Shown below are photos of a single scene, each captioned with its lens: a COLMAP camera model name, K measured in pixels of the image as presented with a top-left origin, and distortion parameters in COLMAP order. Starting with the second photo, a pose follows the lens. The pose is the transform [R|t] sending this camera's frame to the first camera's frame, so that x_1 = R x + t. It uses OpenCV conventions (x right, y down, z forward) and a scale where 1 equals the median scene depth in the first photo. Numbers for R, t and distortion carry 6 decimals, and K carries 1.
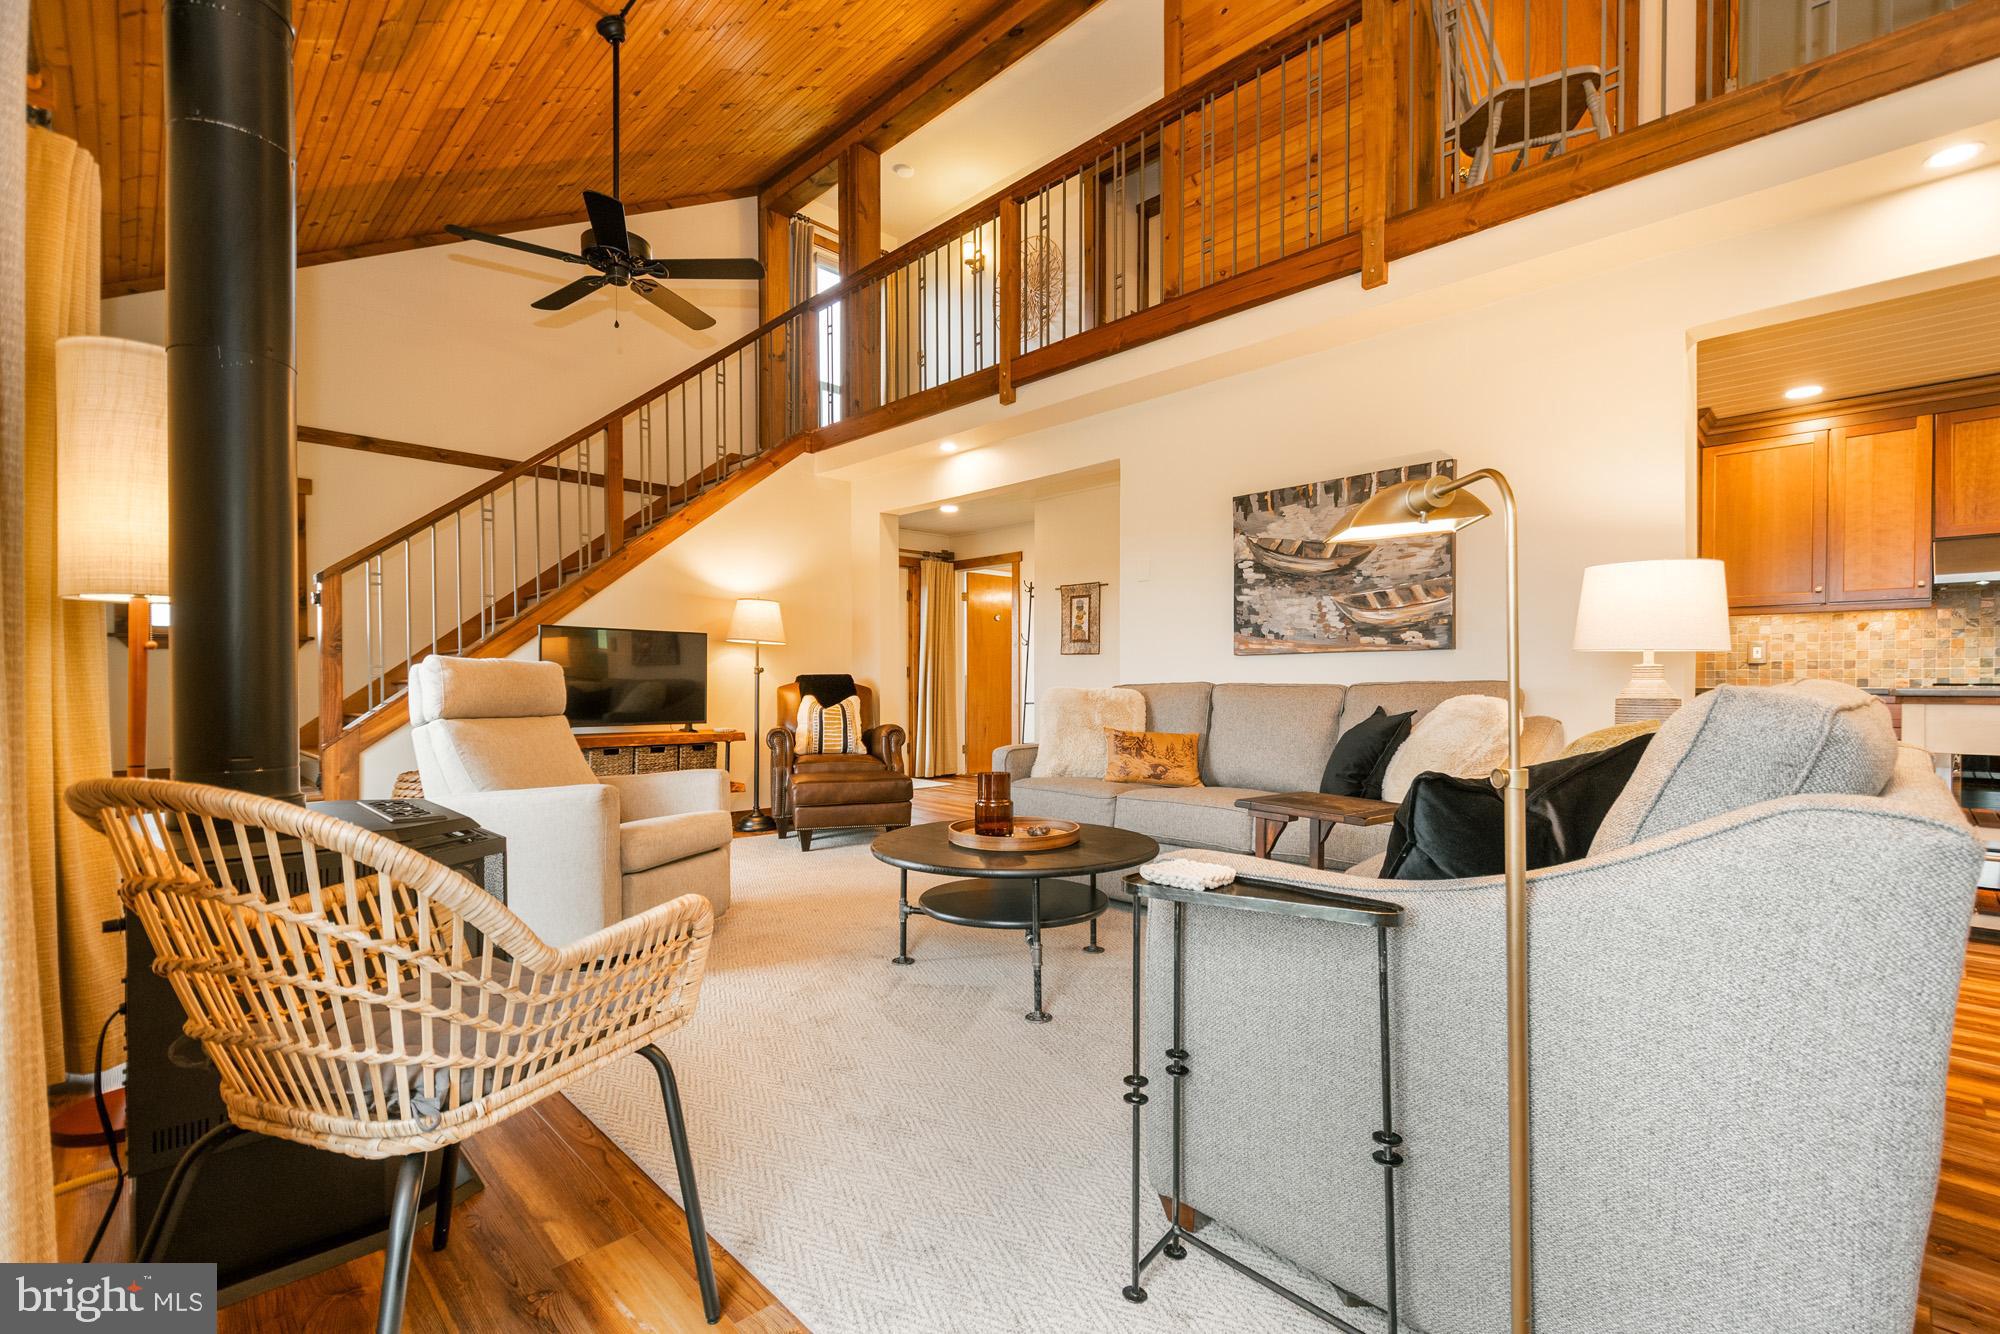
lens RADIAL K [[880.5, 0, 1040.3], [0, 880.5, 687.2], [0, 0, 1]] dist [0.002569, -0.000010]
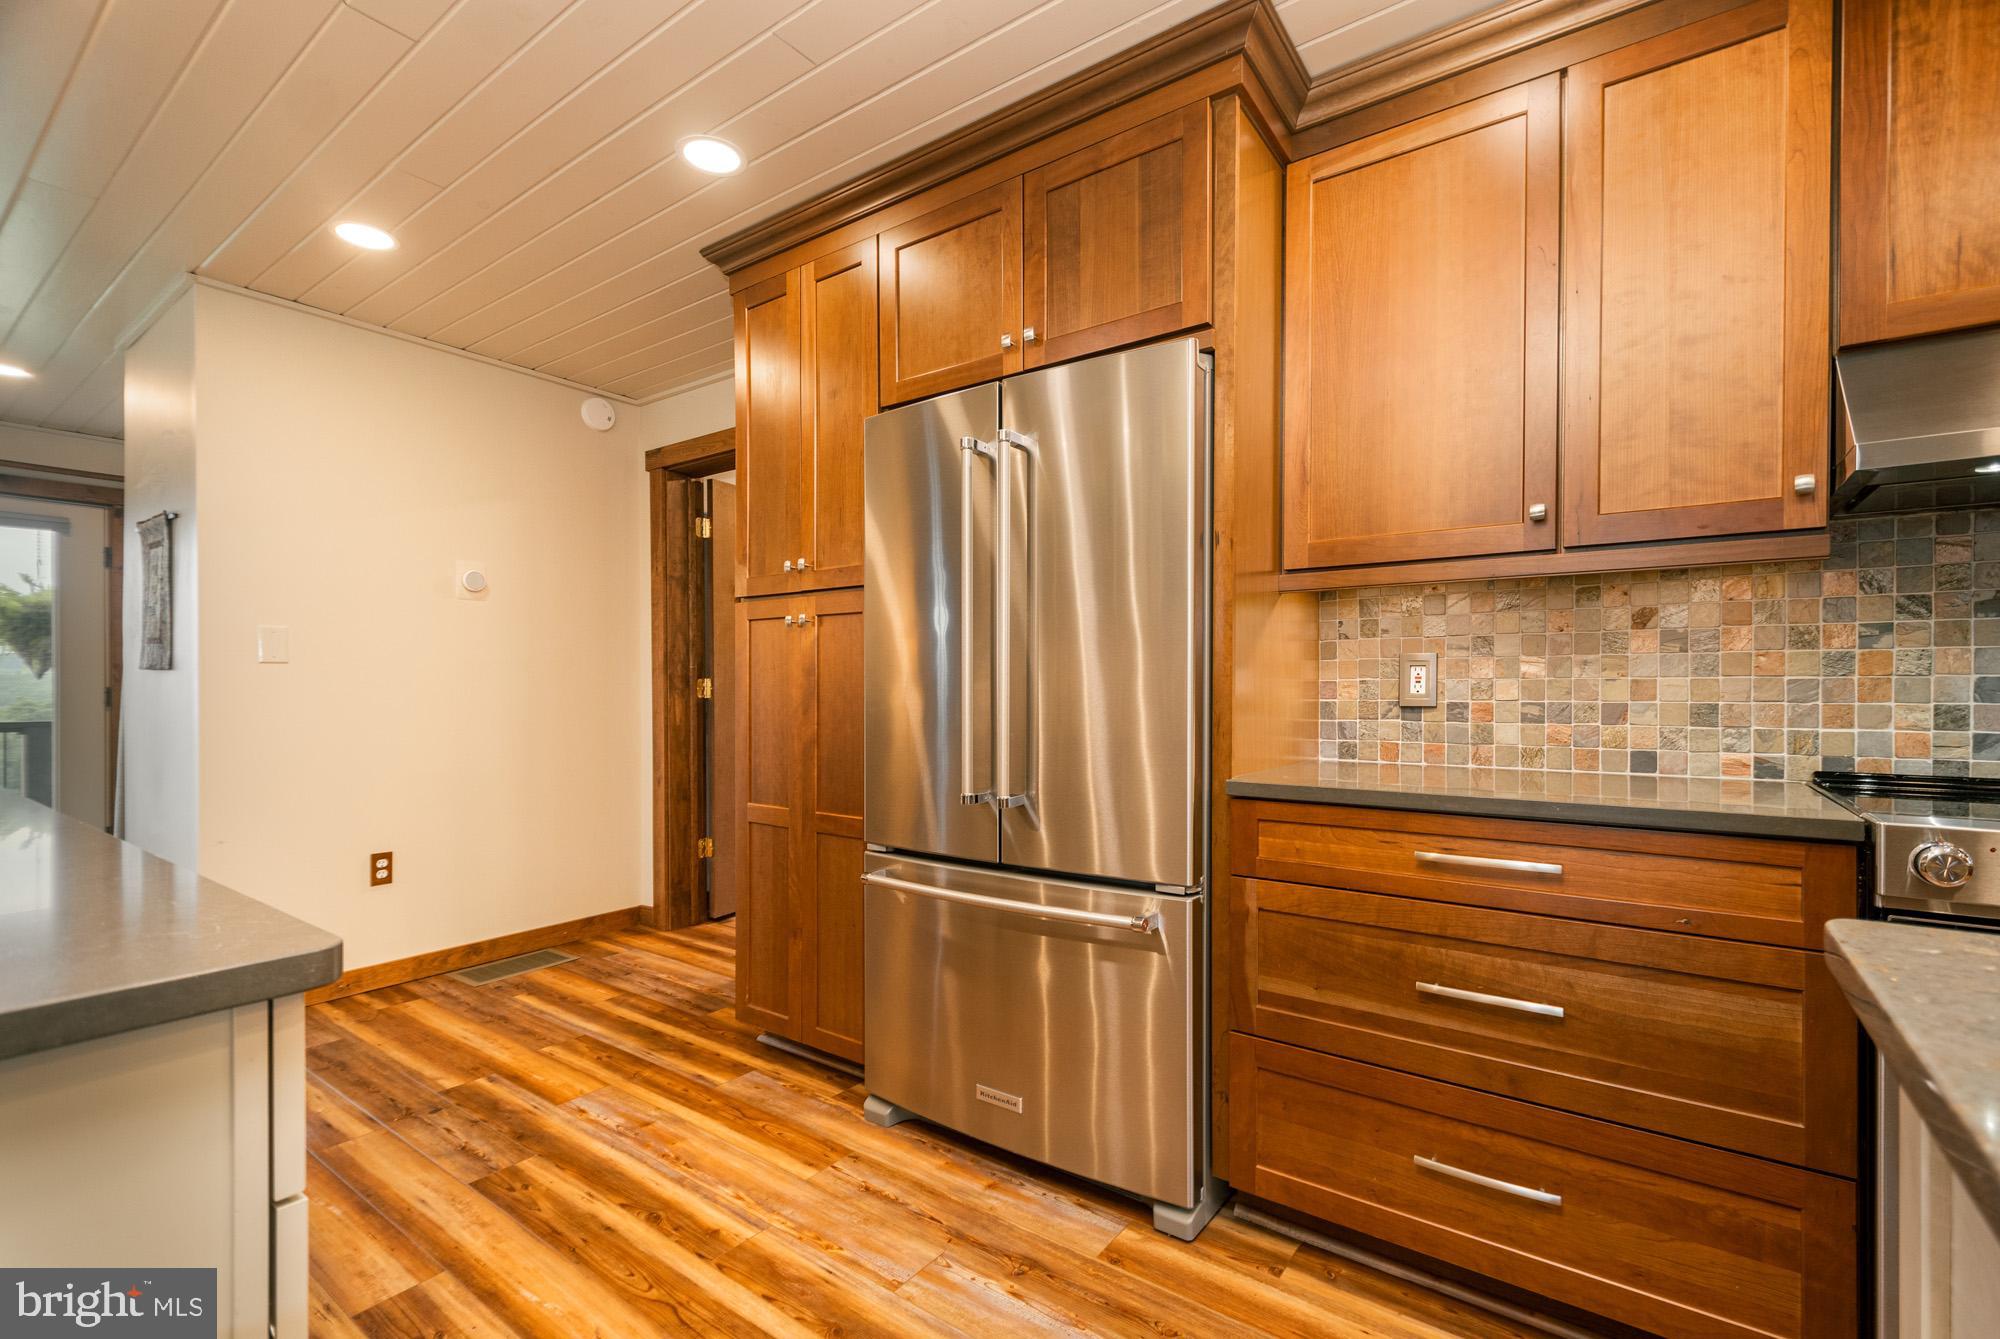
lens RADIAL K [[884.4, 0, 1022.2], [0, 884.4, 696.4], [0, 0, 1]] dist [0.002548, -0.001005]
pose [[0.988747, -0.002317, 0.149581, 0.689121], [0.001519, 0.999984, 0.005446, -0.041946], [-0.149592, -0.005157, 0.988734, 0.748834]]
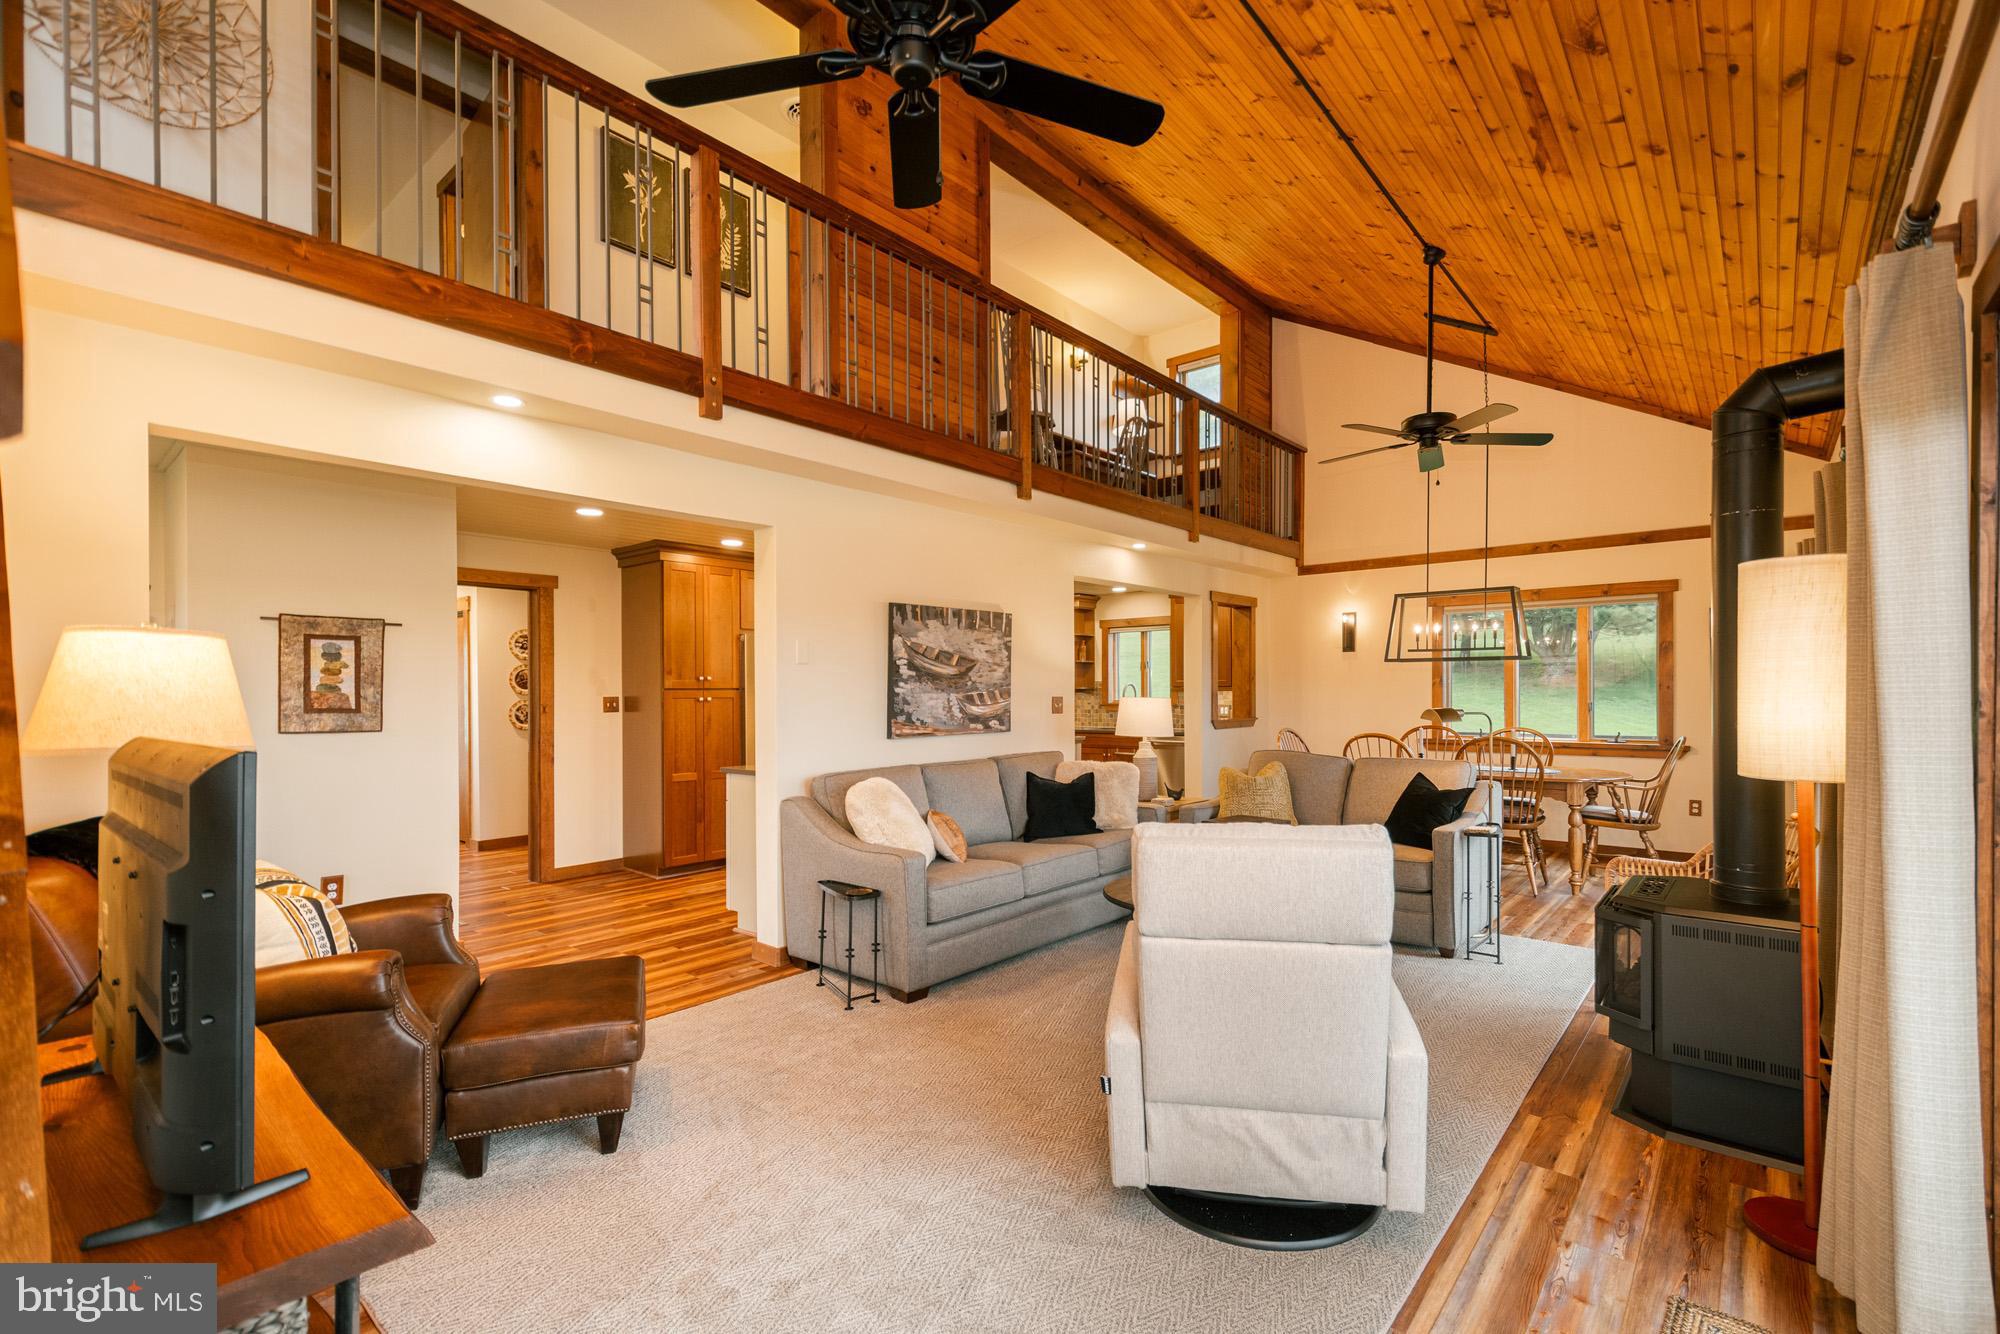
lens RADIAL K [[884.4, 0, 1022.2], [0, 884.4, 693.9], [0, 0, 1]] dist [0.002548, -0.001005]
pose [[-0.072335, -0.001798, 0.997379, -0.939556], [0.010780, 0.999939, 0.002584, -0.095904], [-0.997322, 0.010938, -0.072311, 0.904871]]
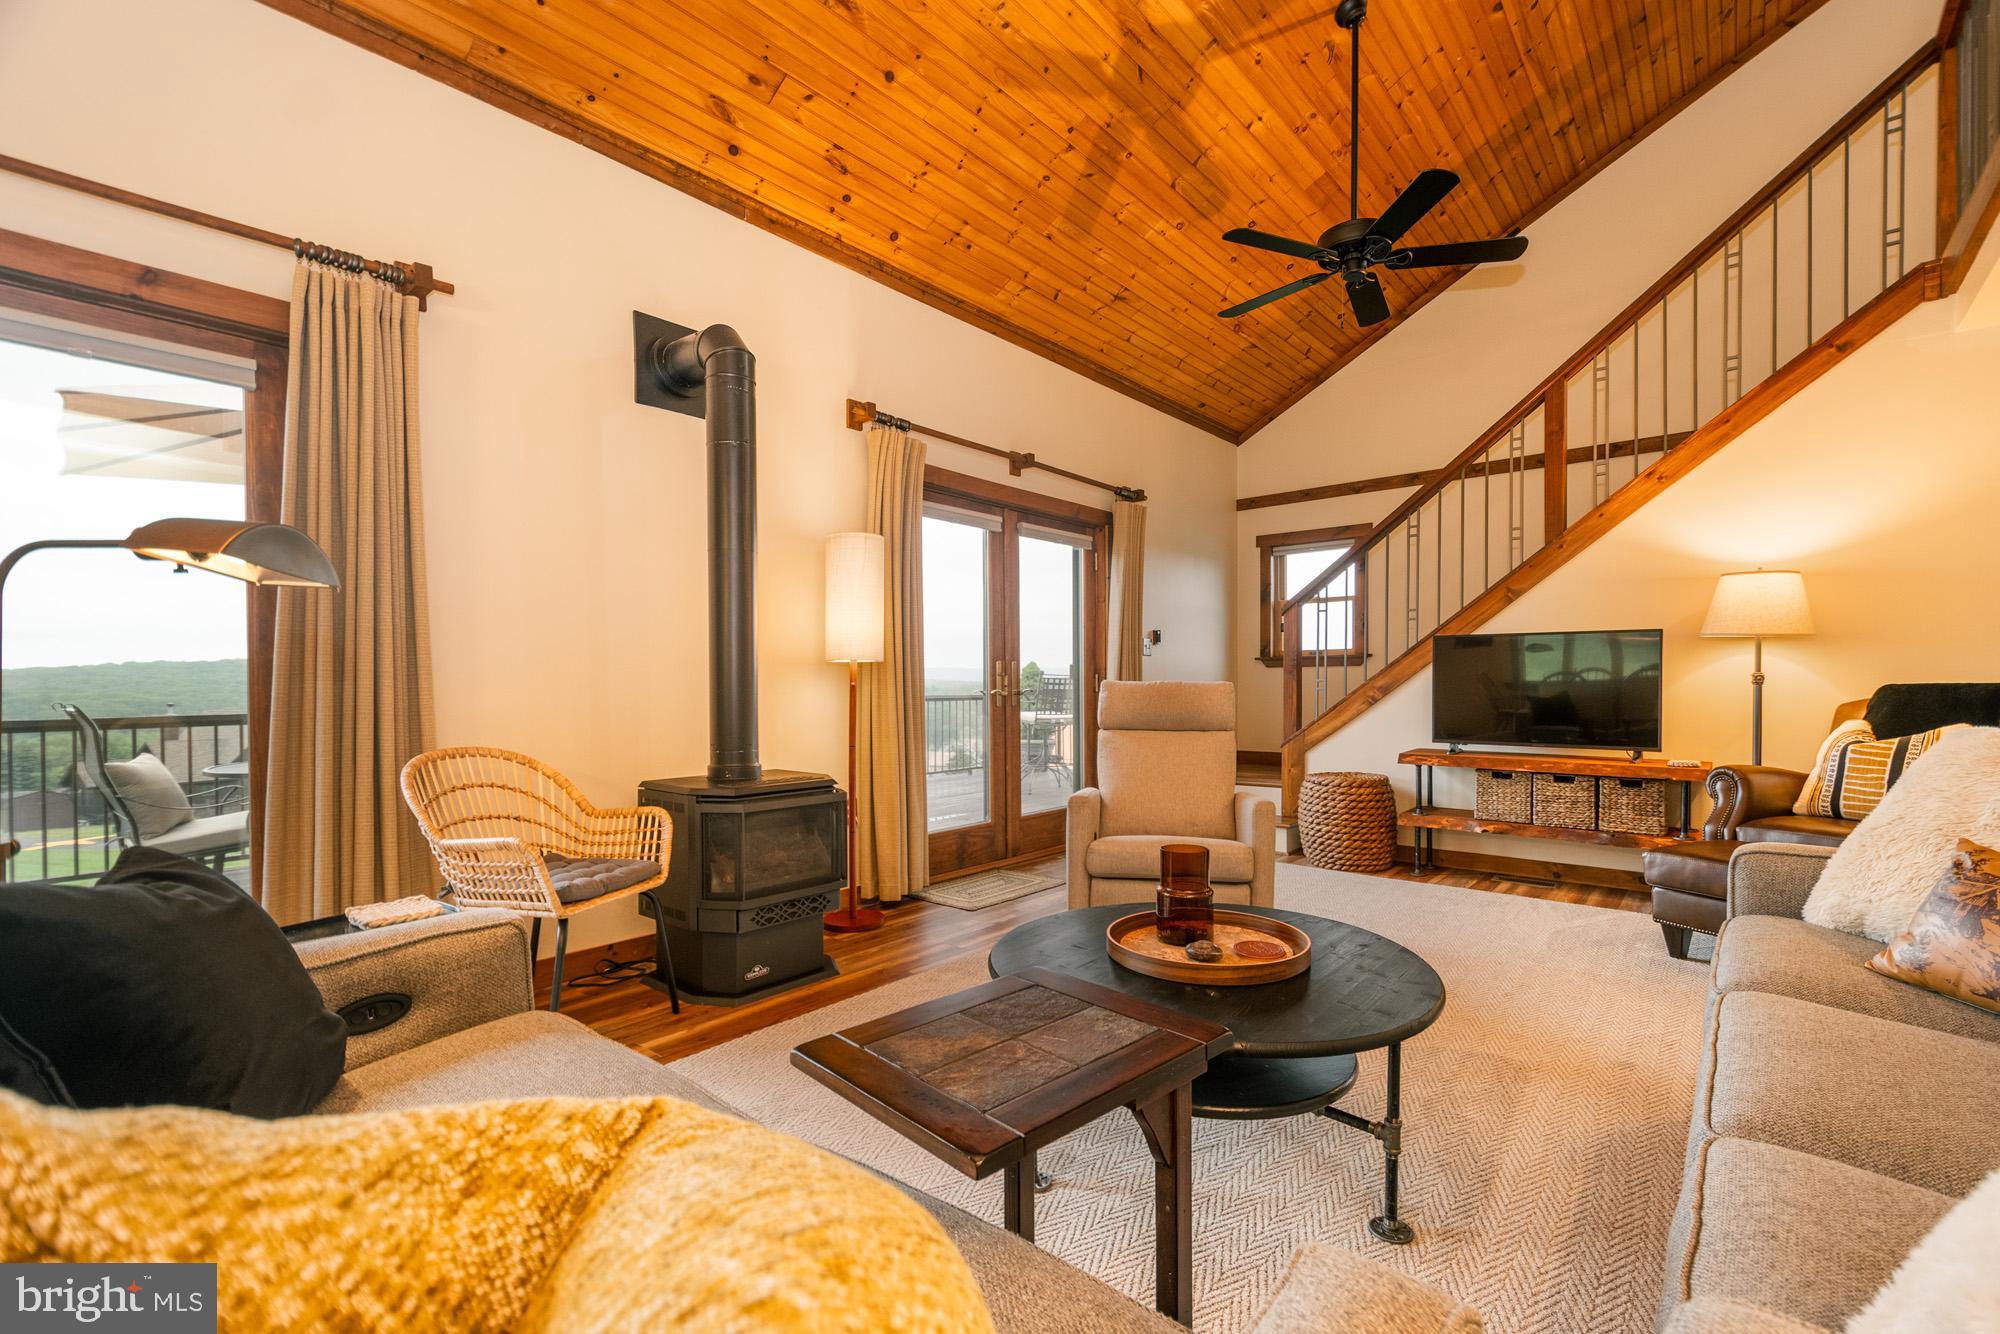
lens RADIAL K [[870.8, 0, 997.4], [0, 870.8, 692.2], [0, 0, 1]] dist [0.000349, -0.000712]
pose [[0.061553, 0.012752, -0.998022, 0.397325], [-0.000459, 0.999919, 0.012748, -0.022558], [0.998104, -0.000327, 0.061553, 0.510913]]
